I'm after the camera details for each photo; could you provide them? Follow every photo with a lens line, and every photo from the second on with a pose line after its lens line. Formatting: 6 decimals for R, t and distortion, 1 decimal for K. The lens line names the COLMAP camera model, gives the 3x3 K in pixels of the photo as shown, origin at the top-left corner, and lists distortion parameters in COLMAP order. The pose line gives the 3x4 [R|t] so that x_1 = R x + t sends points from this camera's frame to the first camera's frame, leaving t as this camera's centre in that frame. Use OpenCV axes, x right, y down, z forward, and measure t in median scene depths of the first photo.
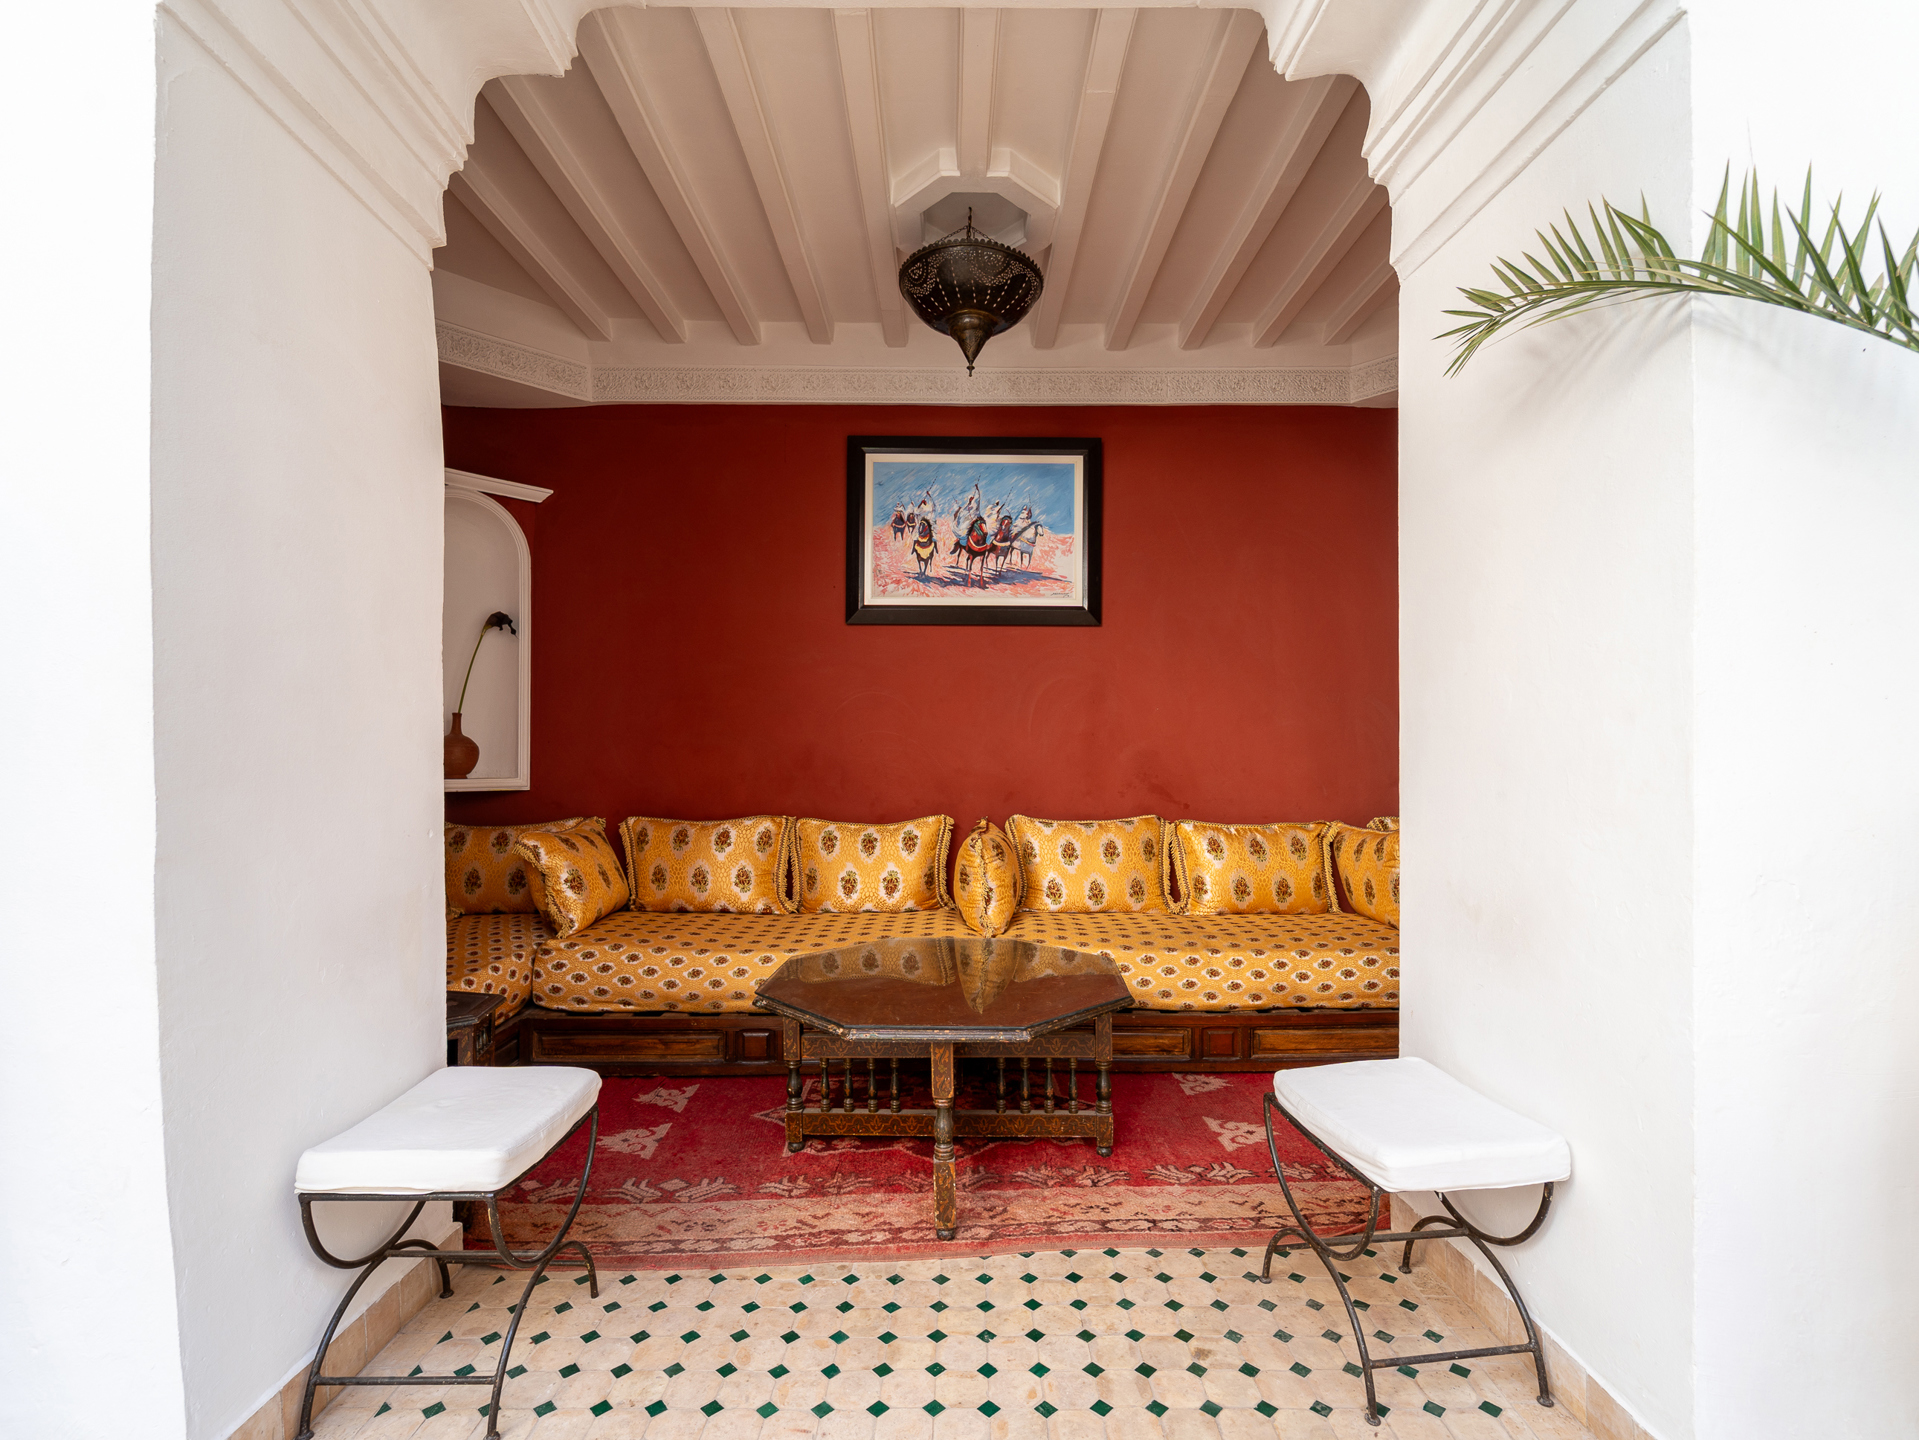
lens RADIAL K [[900.3, 0, 960.4], [0, 900.3, 769.6], [0, 0, 1]] dist [0.000789, 0.000010]
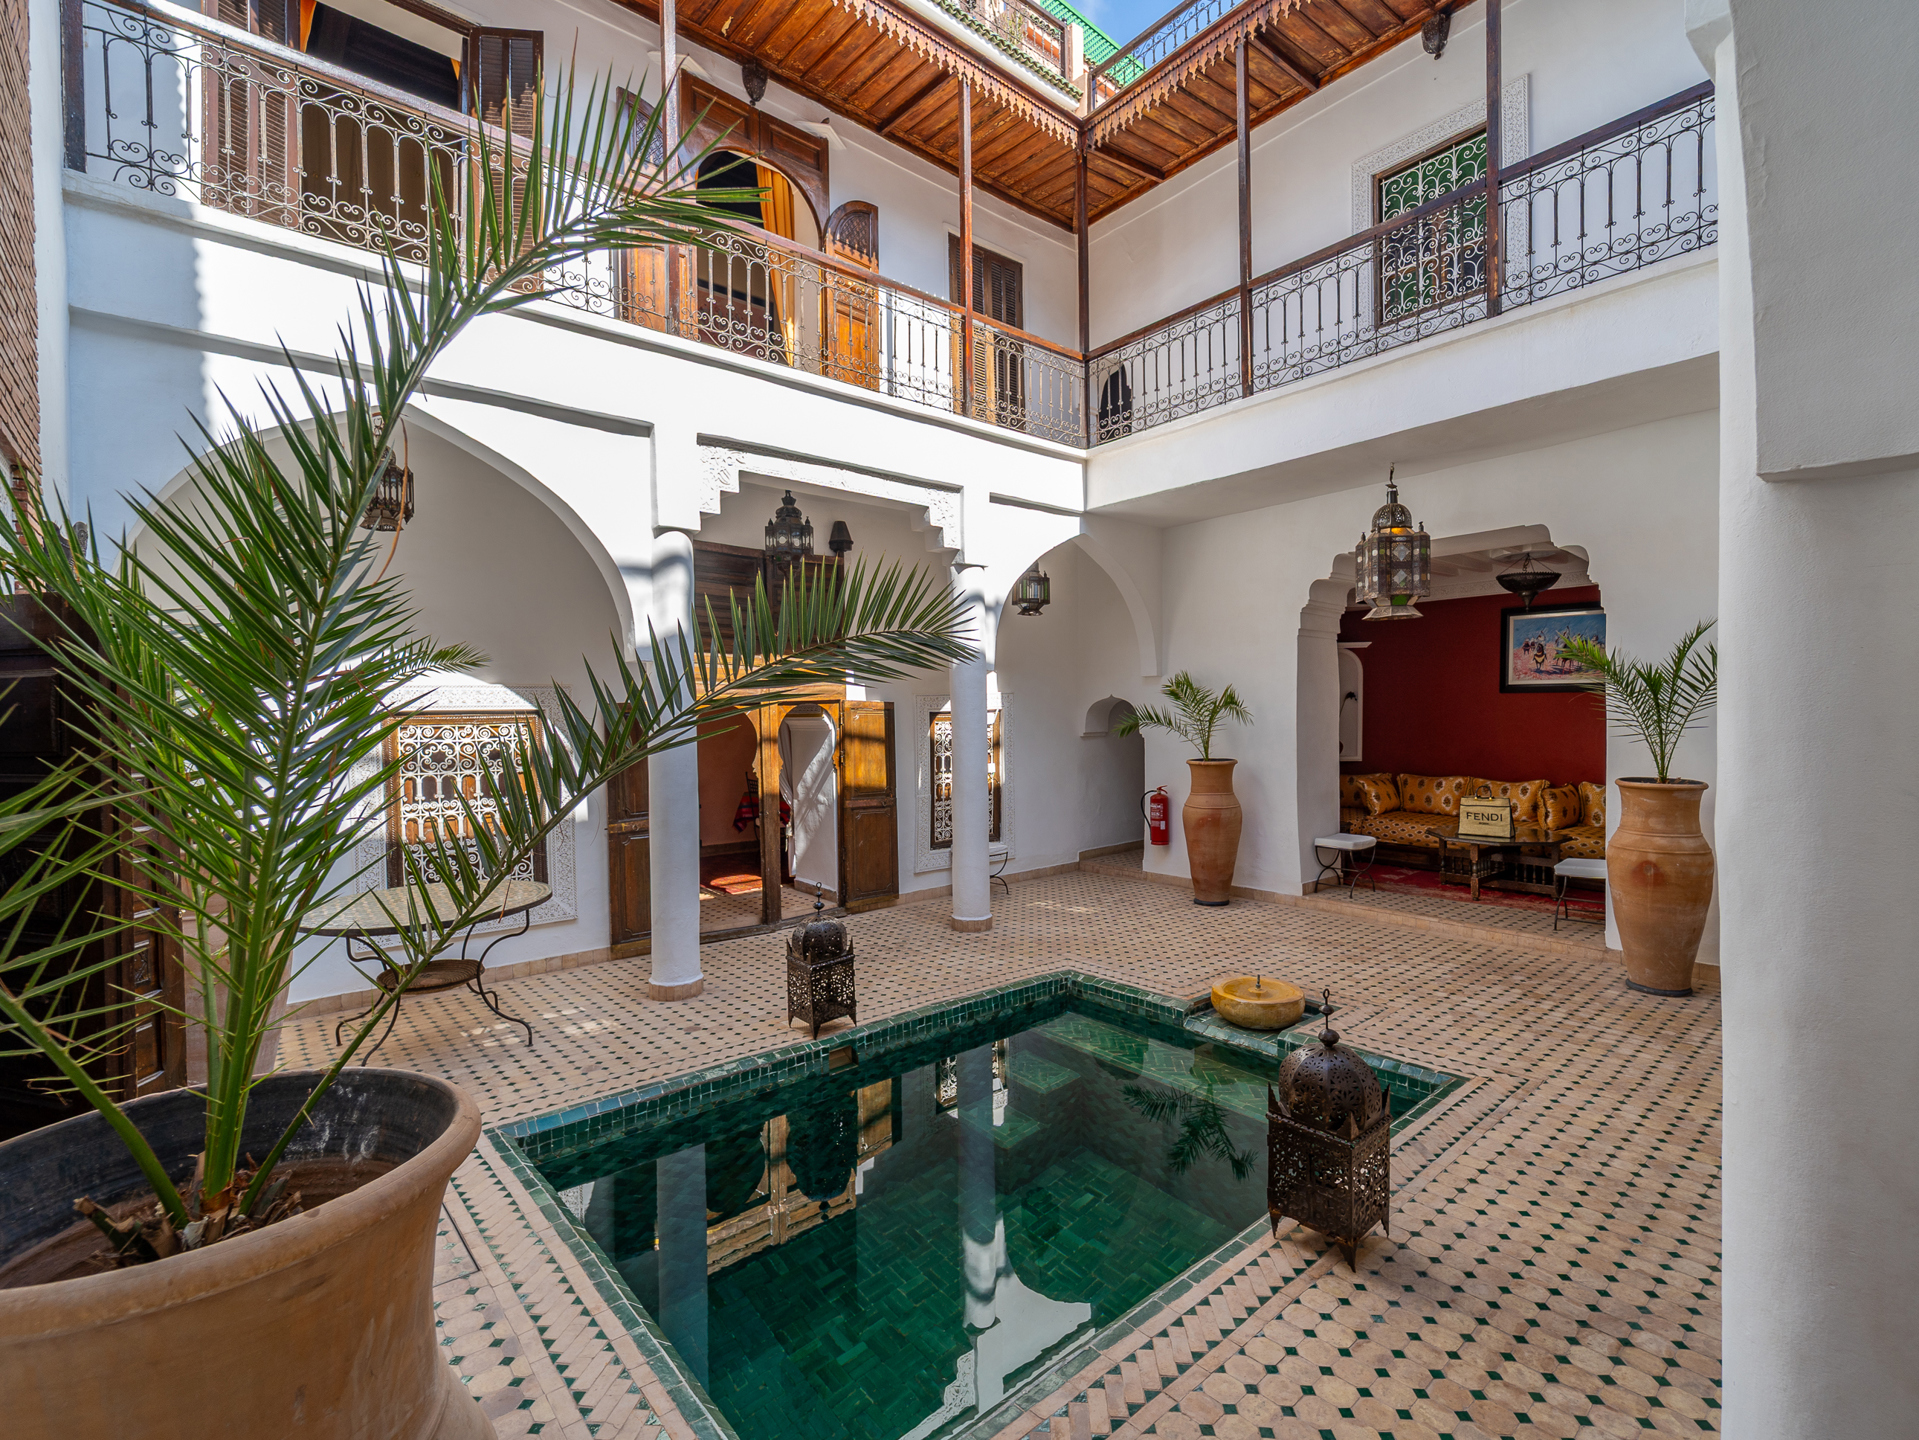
lens RADIAL K [[900.3, 0, 970.7], [0, 900.3, 720.5], [0, 0, 1]] dist [0.000789, 0.000010]
pose [[0.651423, 0.004871, -0.758699, 0.748369], [-0.004091, 0.999987, 0.002908, -0.097628], [0.758704, 0.001210, 0.651435, -1.529564]]
